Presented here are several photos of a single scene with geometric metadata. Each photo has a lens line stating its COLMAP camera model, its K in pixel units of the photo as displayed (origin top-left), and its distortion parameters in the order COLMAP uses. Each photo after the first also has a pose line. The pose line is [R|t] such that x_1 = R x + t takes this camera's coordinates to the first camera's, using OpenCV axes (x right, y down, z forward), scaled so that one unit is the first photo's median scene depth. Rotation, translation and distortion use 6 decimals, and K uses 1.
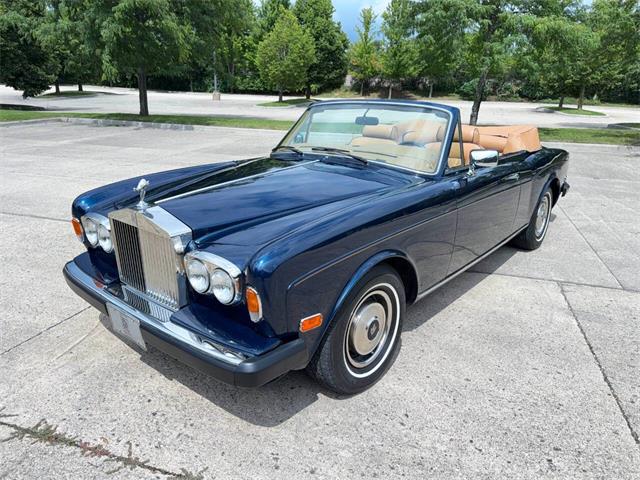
lens RADIAL K [[453.3, 0, 320.0], [0, 453.3, 240.0], [0, 0, 1]] dist [0.023018, -0.034197]
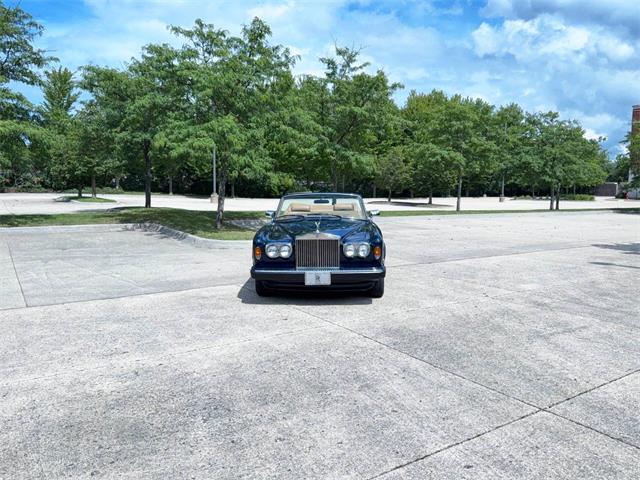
lens RADIAL K [[498.7, 0, 320.0], [0, 498.7, 240.0], [0, 0, 1]] dist [0.006429, 0.000597]
pose [[0.641067, -0.094307, 0.761669, 0.005008], [0.243617, 0.966102, -0.085423, 0.031748], [-0.727794, 0.240318, 0.642311, -0.096910]]
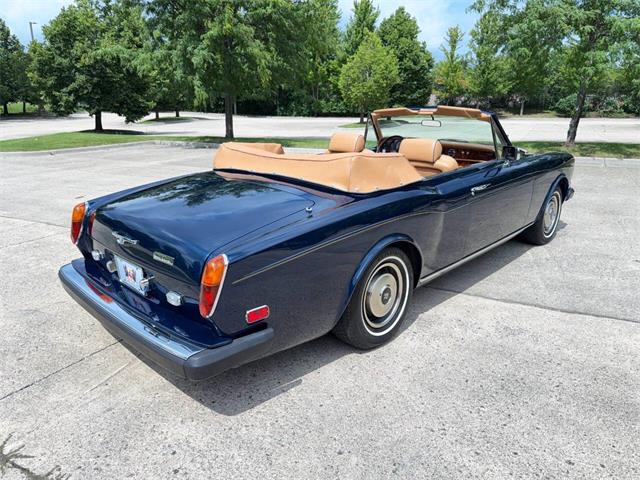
lens RADIAL K [[453.3, 0, 320.0], [0, 453.3, 240.0], [0, 0, 1]] dist [0.023018, -0.034197]
pose [[0.984357, 0.024558, -0.174463, 0.002683], [-0.032330, 0.998601, -0.041844, -0.001654], [0.173191, 0.046830, 0.983774, 0.012202]]
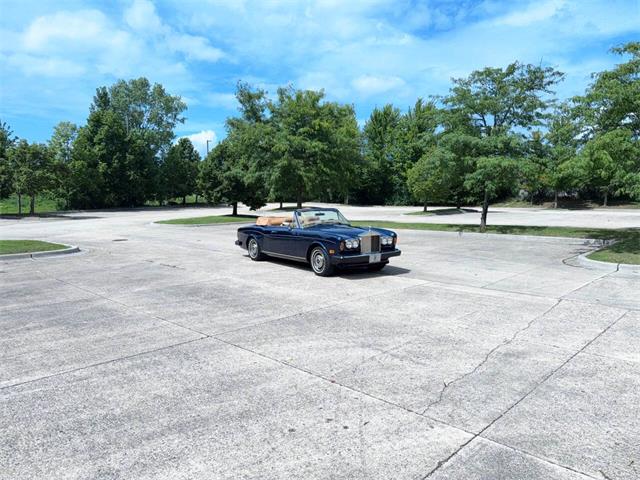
lens RADIAL K [[447.2, 0, 317.7], [0, 447.2, 239.7], [0, 0, 1]] dist [0.117434, -0.187109]
pose [[0.885306, 0.017898, -0.464665, 0.224371], [-0.126900, 0.970629, -0.204390, 0.063420], [0.447359, 0.239914, 0.861575, -0.188301]]
